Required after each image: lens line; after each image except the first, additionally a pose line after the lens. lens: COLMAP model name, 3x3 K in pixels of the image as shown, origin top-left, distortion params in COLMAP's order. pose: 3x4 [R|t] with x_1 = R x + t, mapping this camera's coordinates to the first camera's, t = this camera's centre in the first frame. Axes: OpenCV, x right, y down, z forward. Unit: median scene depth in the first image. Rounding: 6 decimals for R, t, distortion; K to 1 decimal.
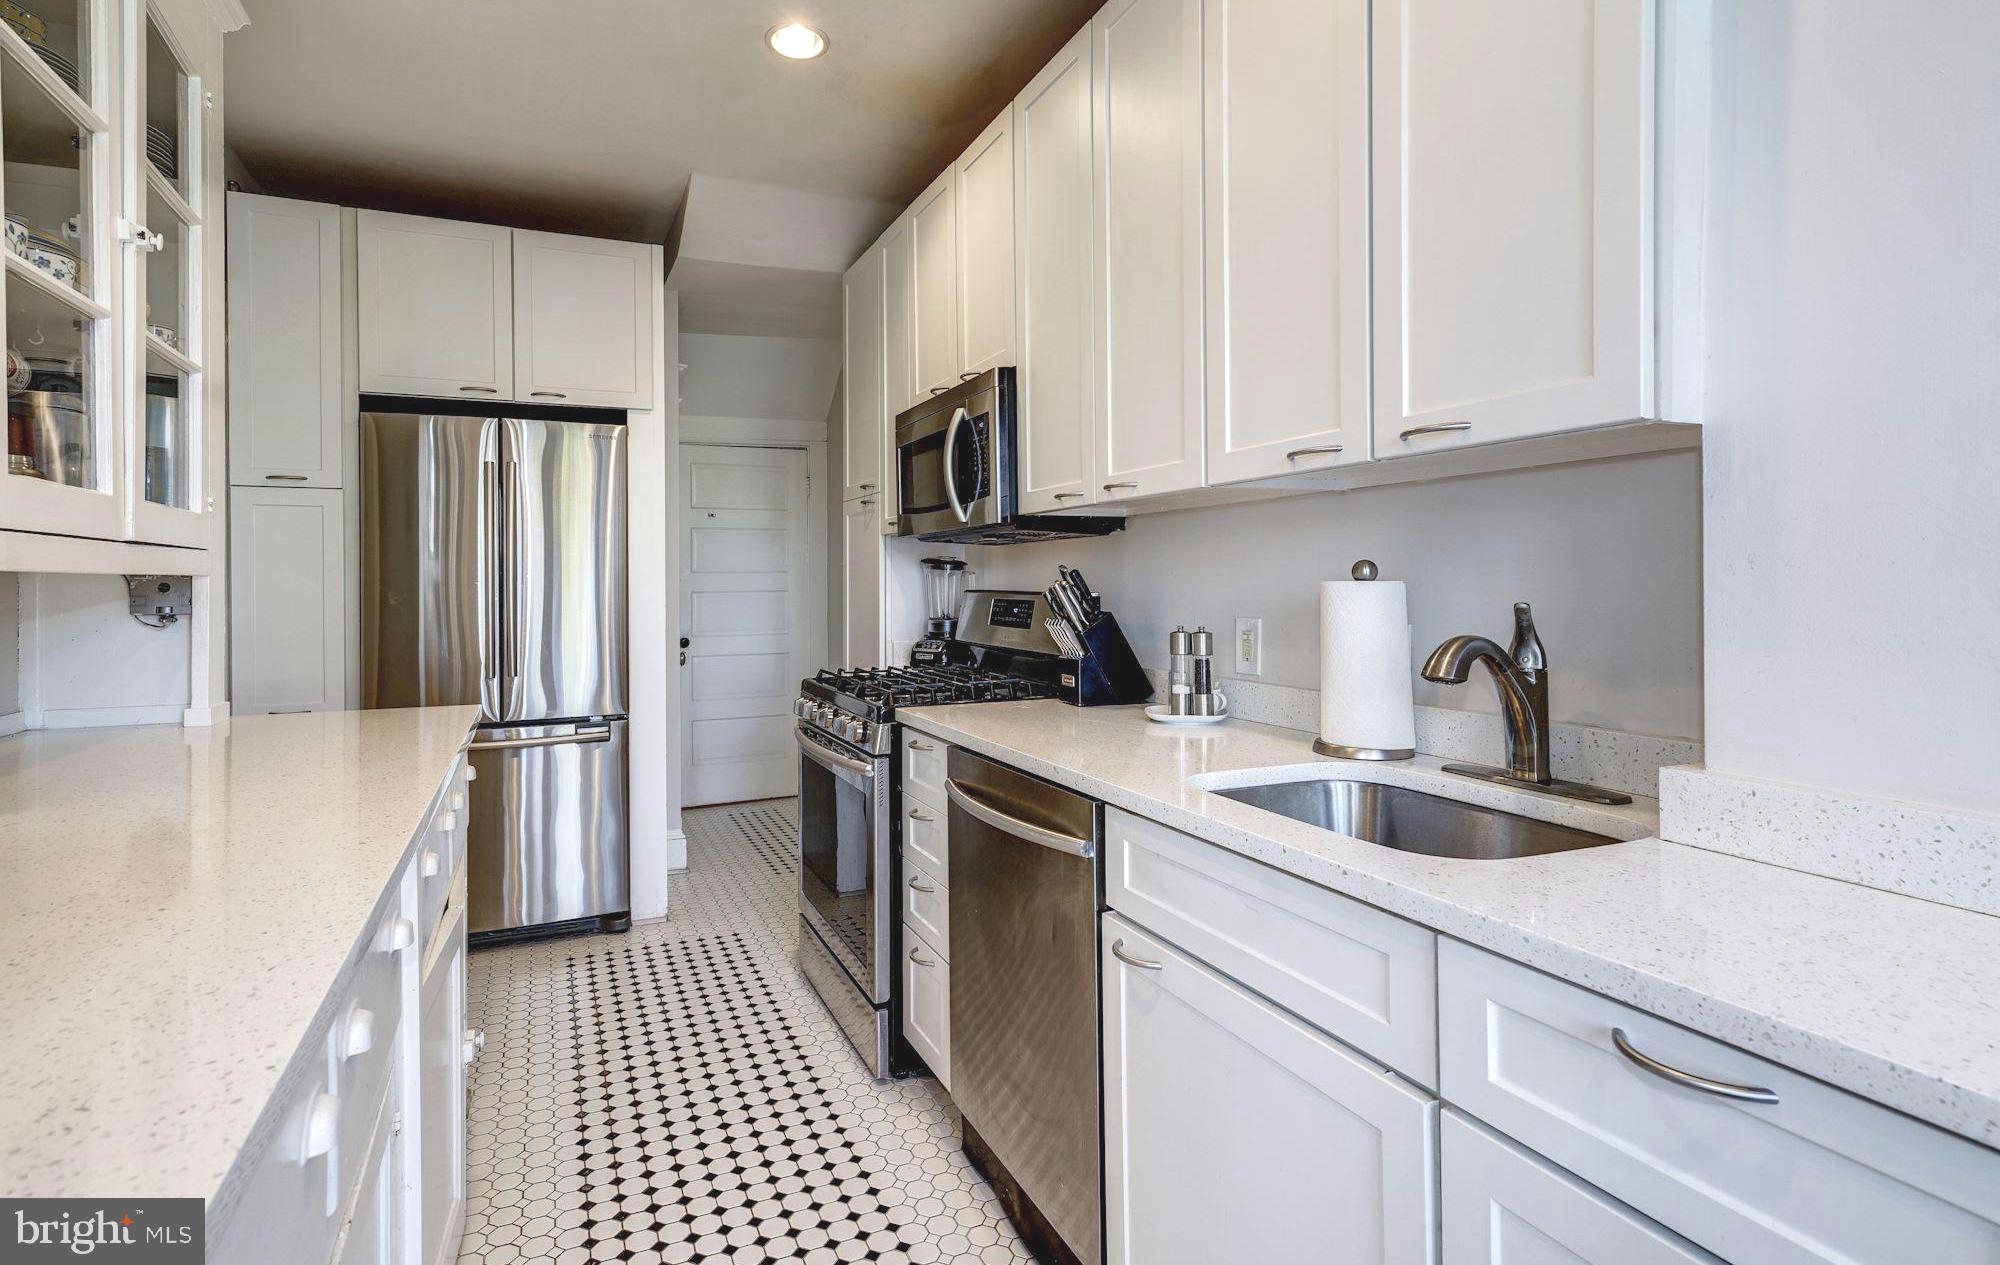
lens RADIAL K [[979.9, 0, 987.4], [0, 979.9, 579.9], [0, 0, 1]] dist [0.000532, 0.000886]
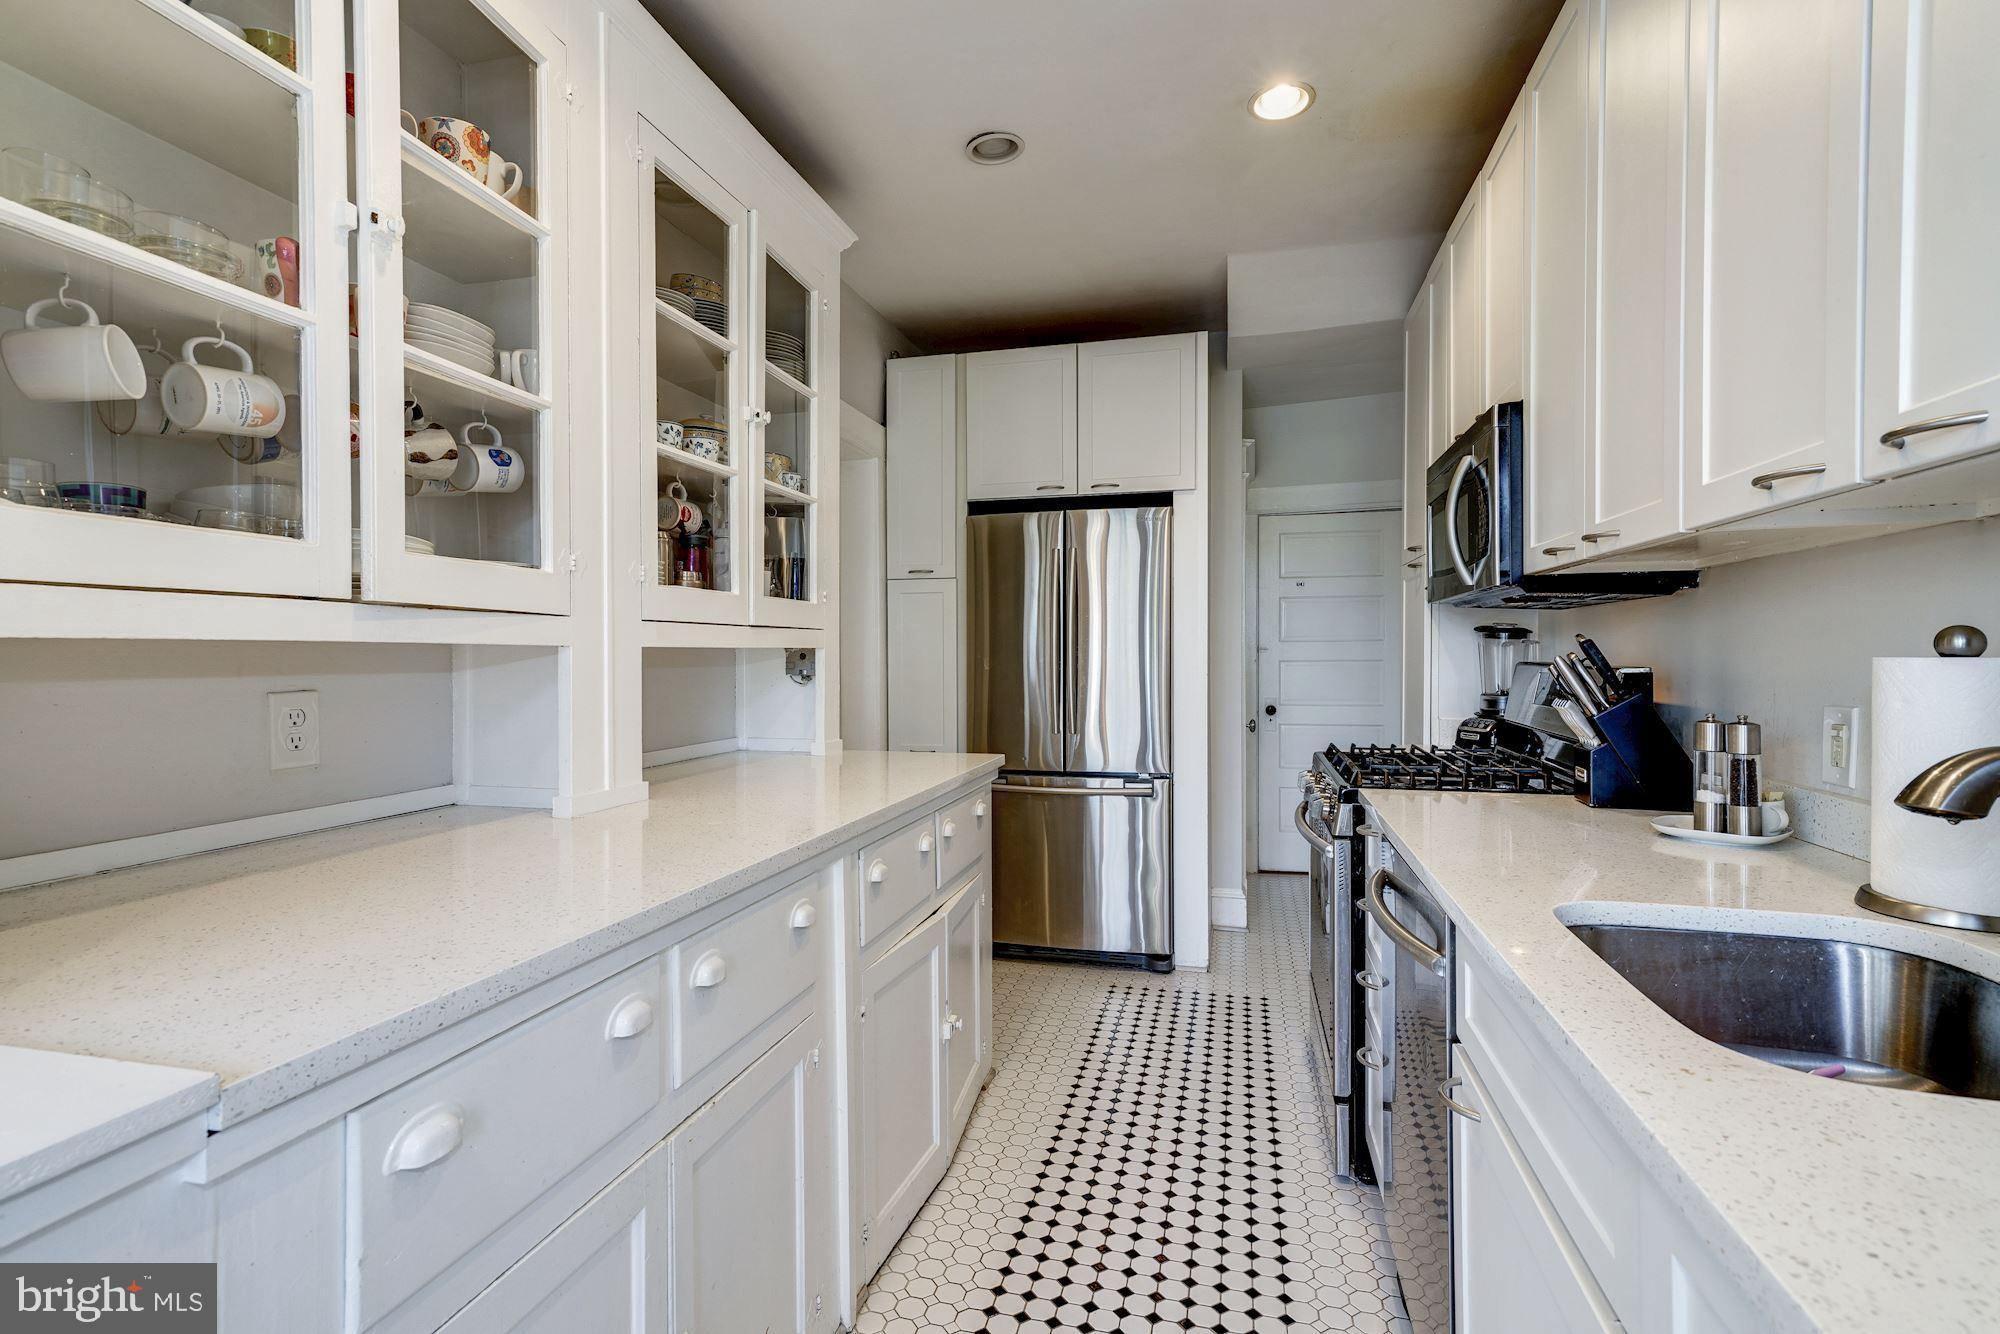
lens RADIAL K [[973.5, 0, 998.1], [0, 973.5, 664.2], [0, 0, 1]] dist [-0.000997, 0.000138]
pose [[0.782183, 0.010418, -0.622962, 0.182324], [0.000427, 0.999851, 0.017257, -0.003626], [0.623049, -0.013765, 0.782062, 0.051049]]
